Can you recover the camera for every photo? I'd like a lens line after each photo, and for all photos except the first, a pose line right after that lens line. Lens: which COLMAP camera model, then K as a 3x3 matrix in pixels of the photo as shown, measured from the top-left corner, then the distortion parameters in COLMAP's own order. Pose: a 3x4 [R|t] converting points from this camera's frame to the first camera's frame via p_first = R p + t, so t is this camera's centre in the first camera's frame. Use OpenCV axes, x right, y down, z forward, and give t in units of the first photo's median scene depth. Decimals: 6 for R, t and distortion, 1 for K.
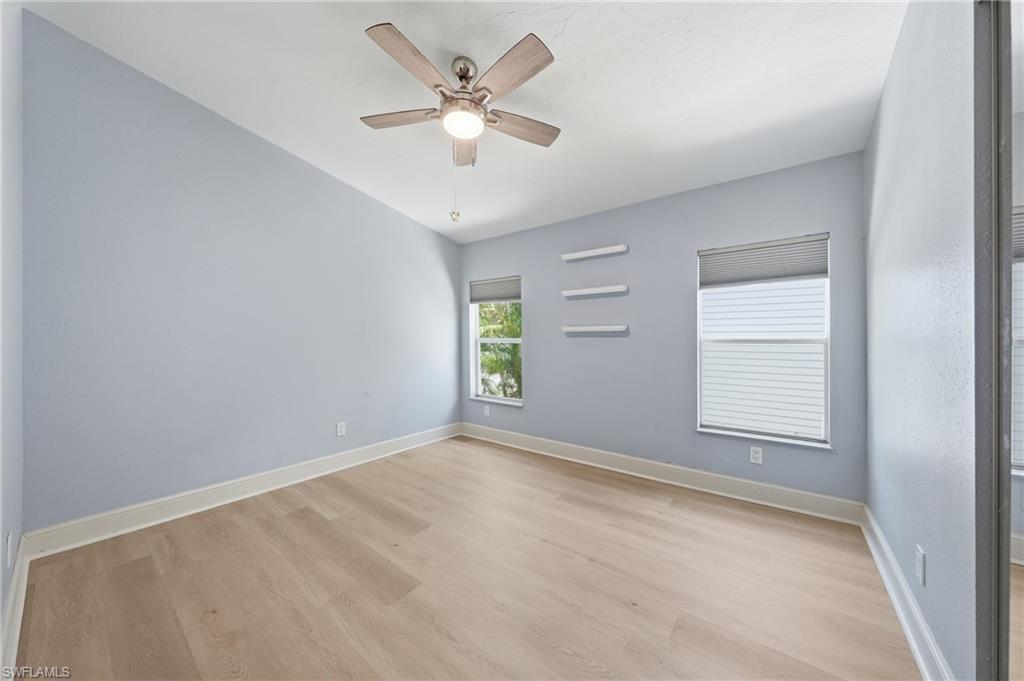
lens RADIAL K [[351.7, 0, 513.5], [0, 351.7, 338.5], [0, 0, 1]] dist [-0.001042, -0.000093]
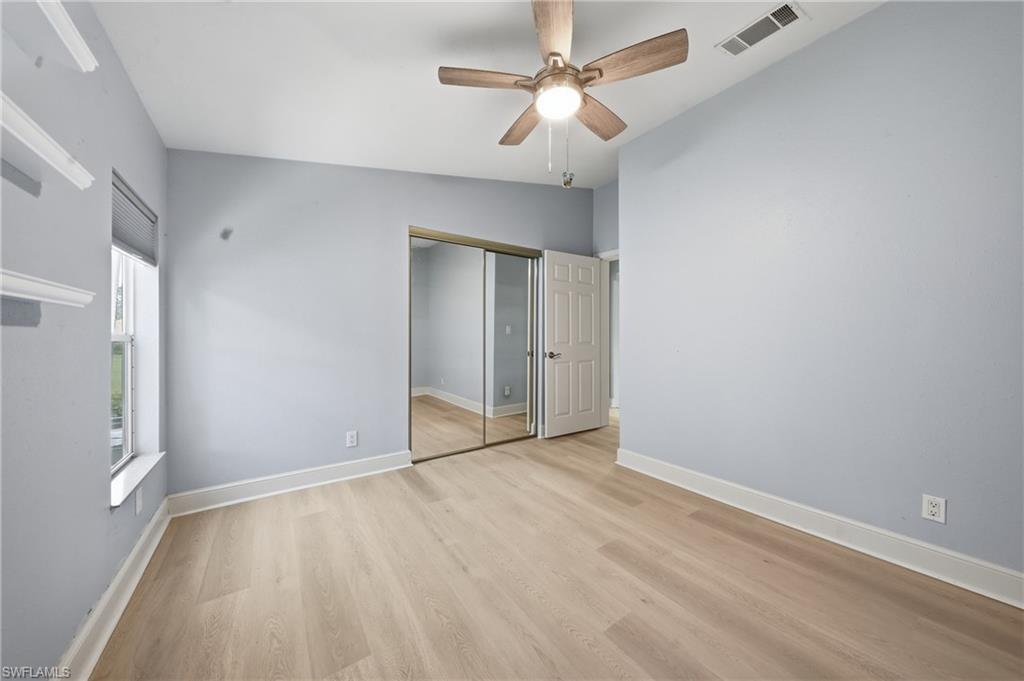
lens RADIAL K [[351.7, 0, 516.0], [0, 351.7, 335.9], [0, 0, 1]] dist [-0.001042, -0.000093]
pose [[-0.955664, -0.001612, 0.294456, -0.035009], [-0.000554, 0.999993, 0.003676, 0.000493], [-0.294460, 0.003350, -0.955658, 0.218293]]
